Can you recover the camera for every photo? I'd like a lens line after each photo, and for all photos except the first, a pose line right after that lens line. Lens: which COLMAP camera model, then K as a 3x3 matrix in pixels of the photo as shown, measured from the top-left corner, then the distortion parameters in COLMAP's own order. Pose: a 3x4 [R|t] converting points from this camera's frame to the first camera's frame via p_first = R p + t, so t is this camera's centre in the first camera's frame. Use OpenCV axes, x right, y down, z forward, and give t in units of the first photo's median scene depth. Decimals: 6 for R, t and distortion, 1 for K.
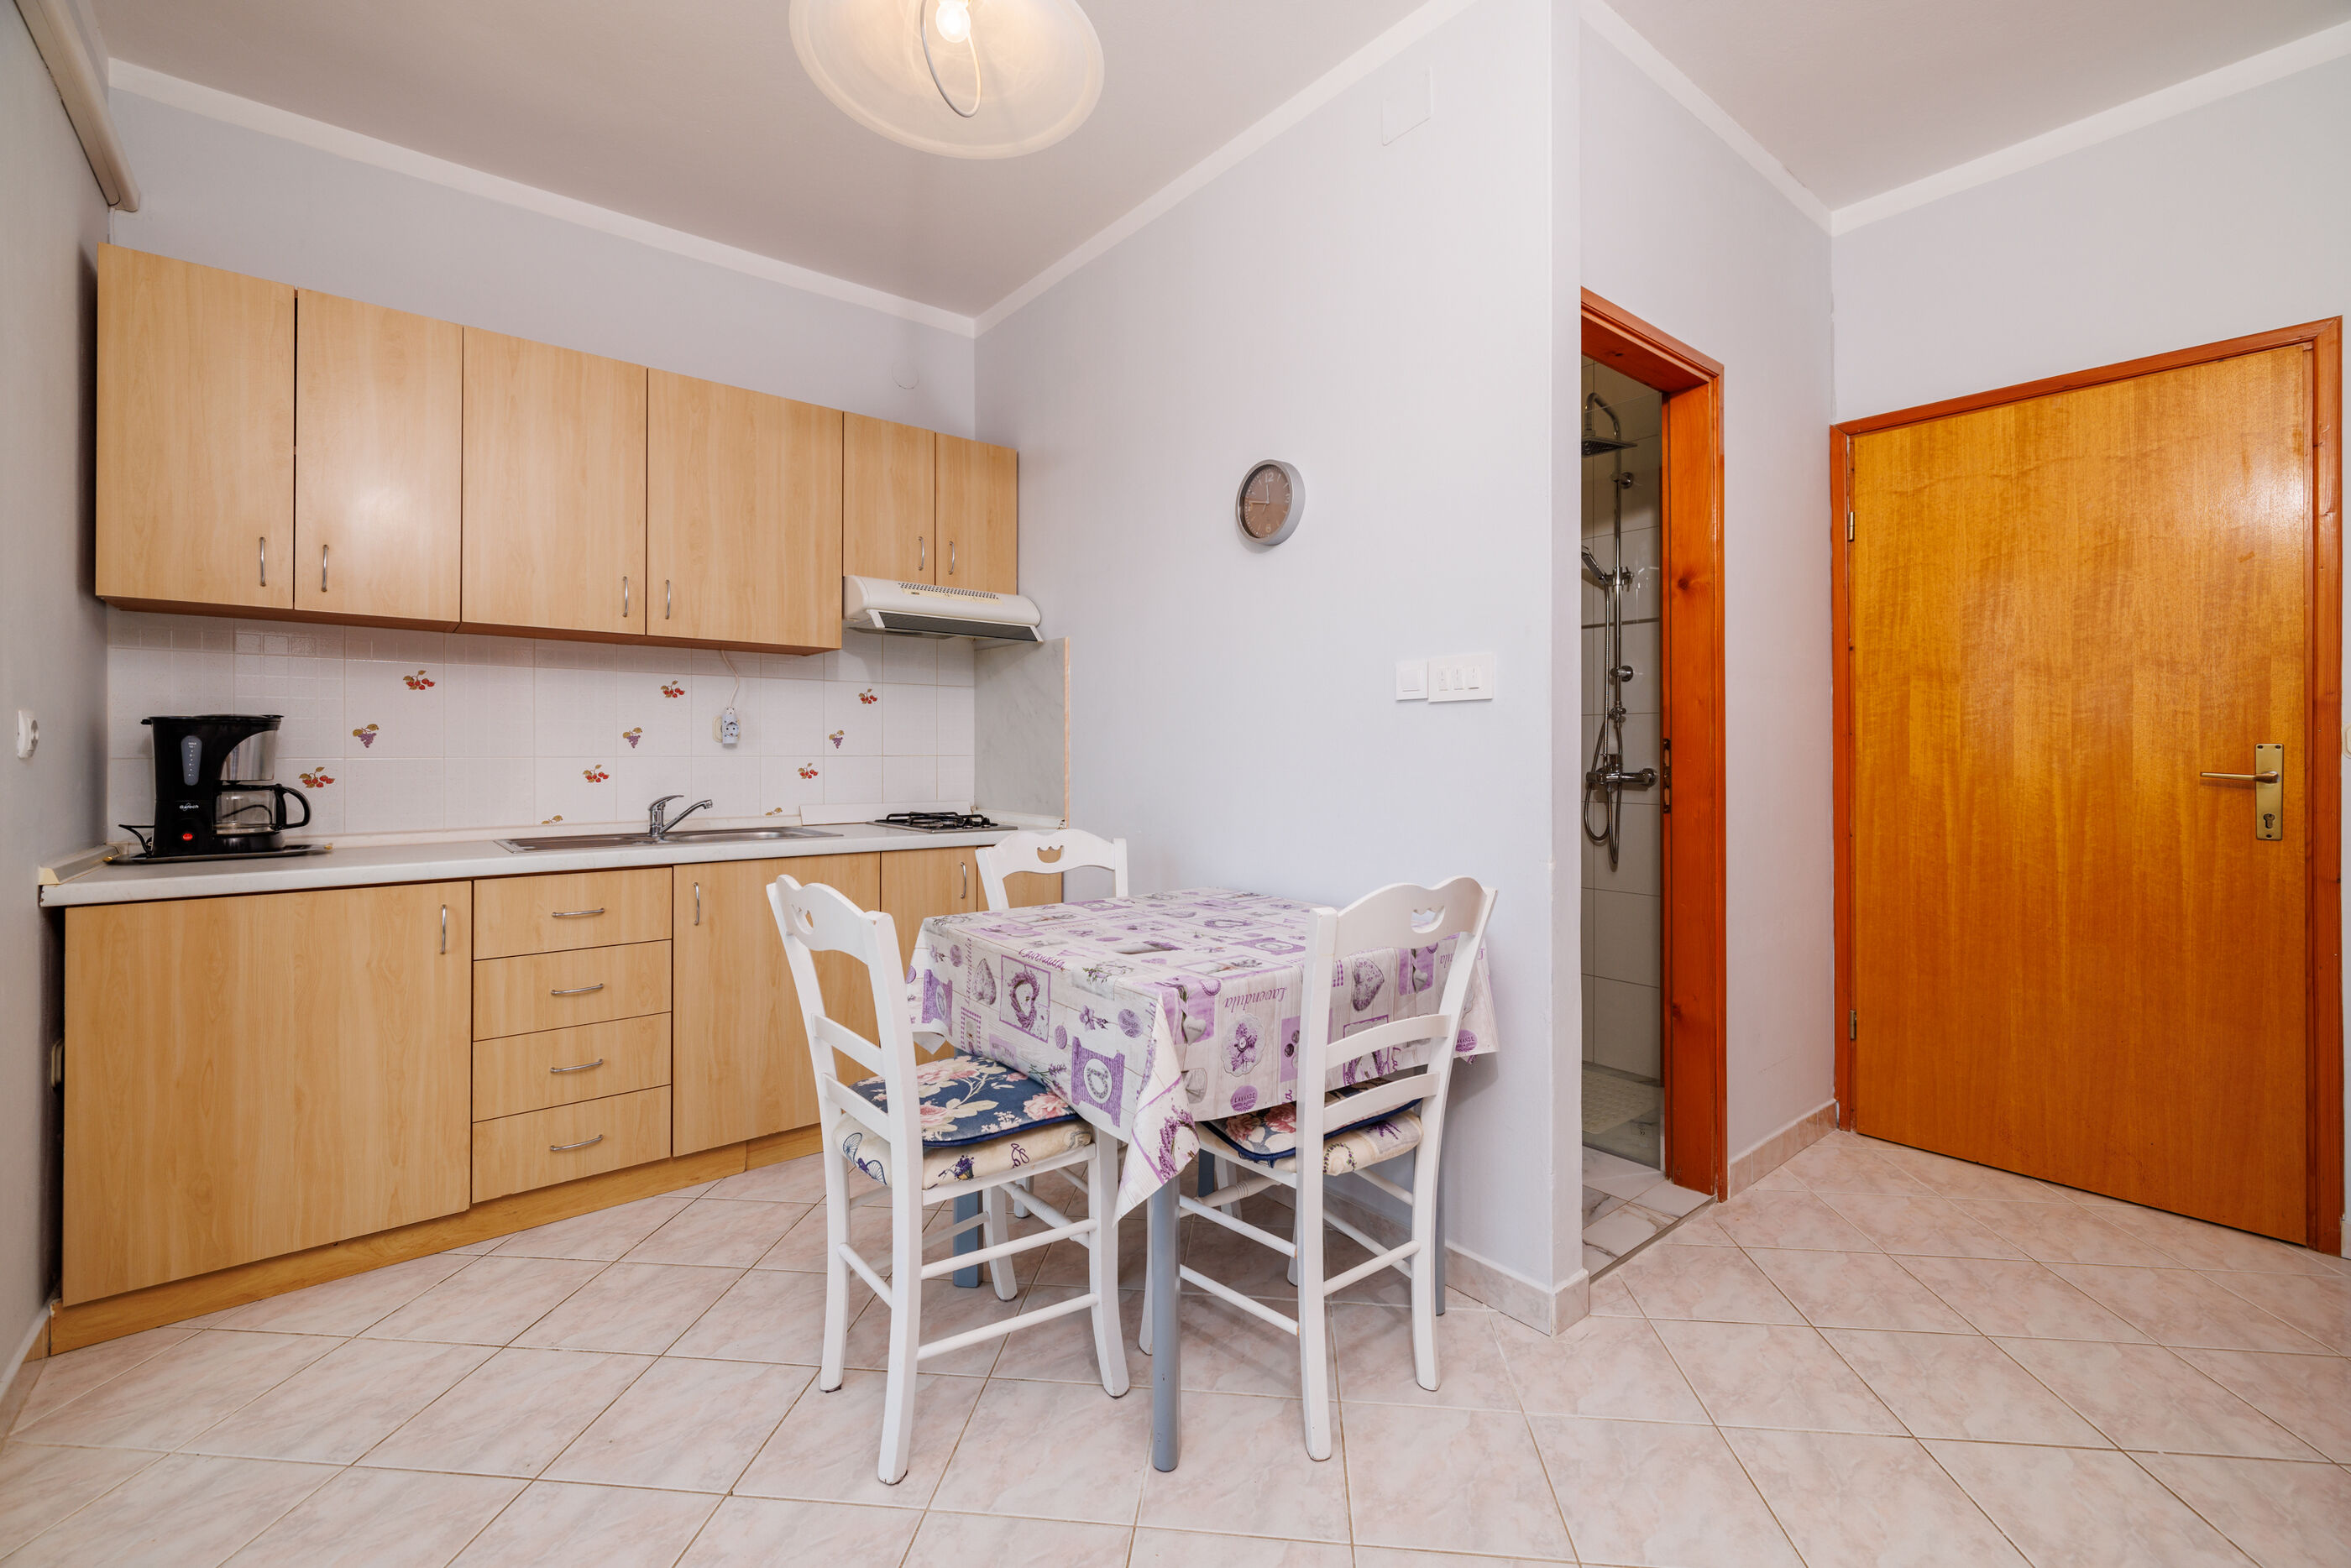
lens RADIAL K [[1012.8, 0, 1155.1], [0, 1012.8, 743.0], [0, 0, 1]] dist [0.000909, -0.000613]
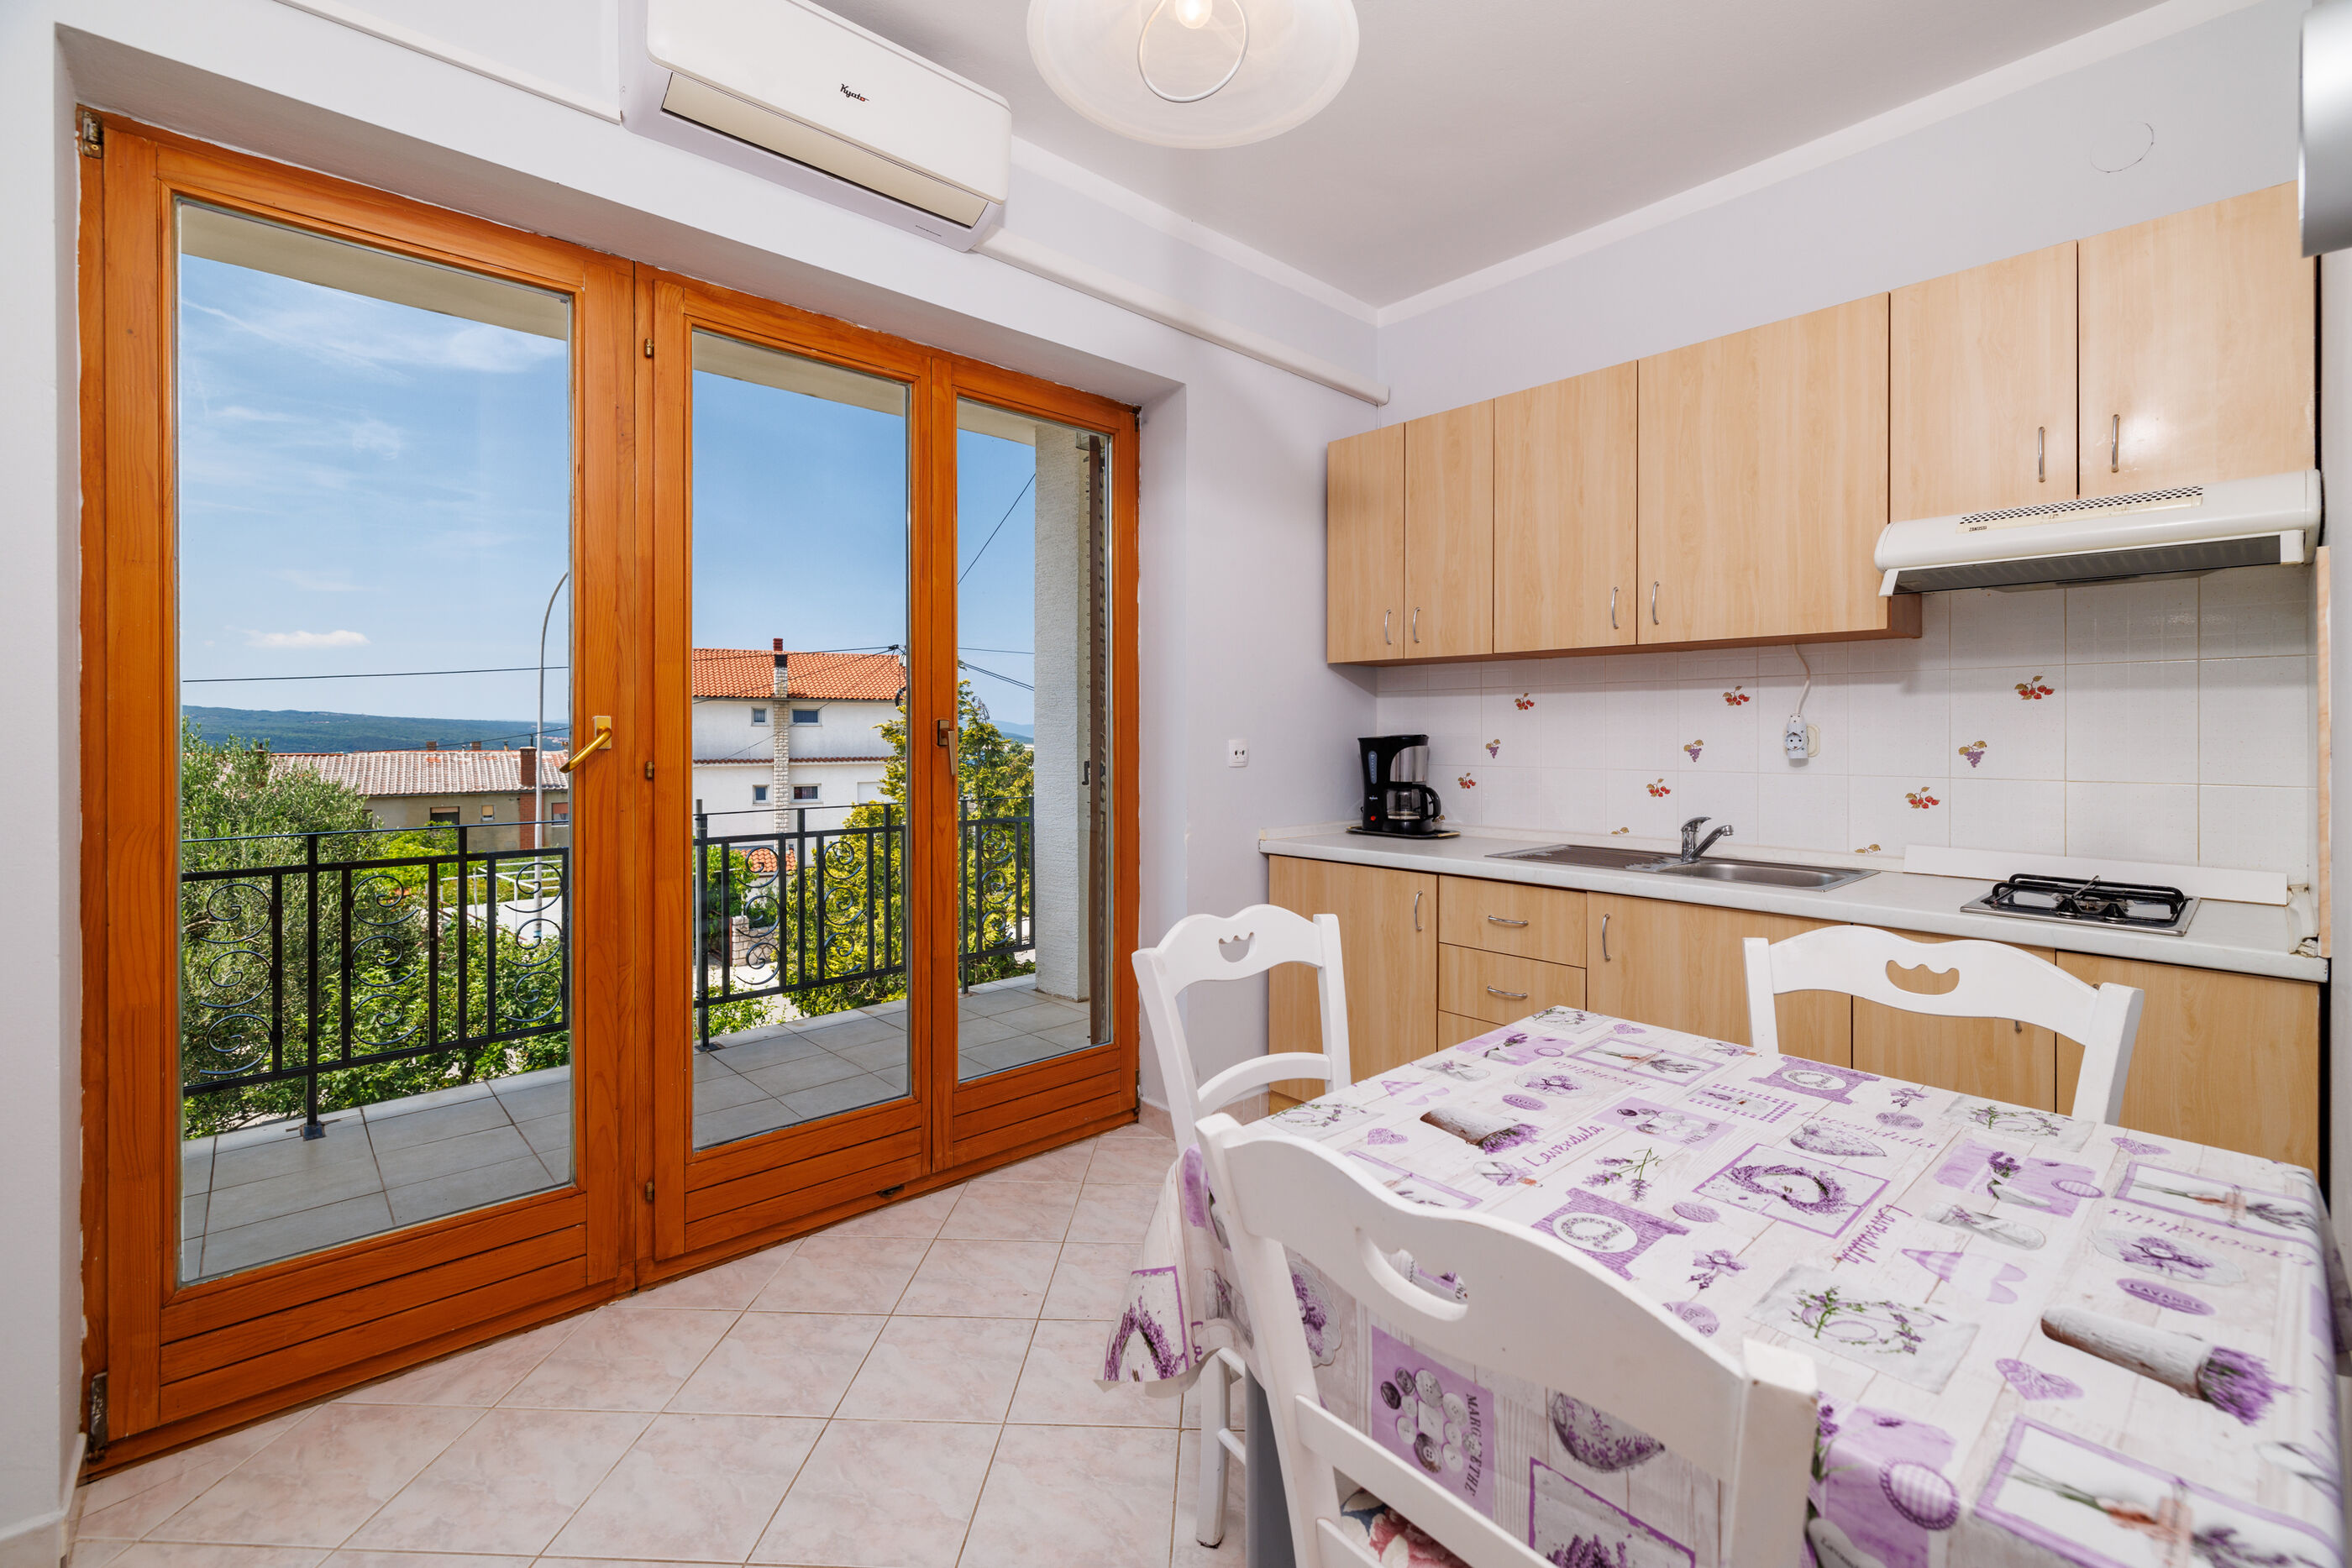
lens RADIAL K [[1013.3, 0, 1238.6], [0, 1013.3, 735.2], [0, 0, 1]] dist [0.000909, -0.000613]
pose [[0.109718, 0.001656, -0.993961, 0.436931], [0.004201, 0.999989, 0.002130, -0.028622], [0.993954, -0.004410, 0.109710, 0.586819]]
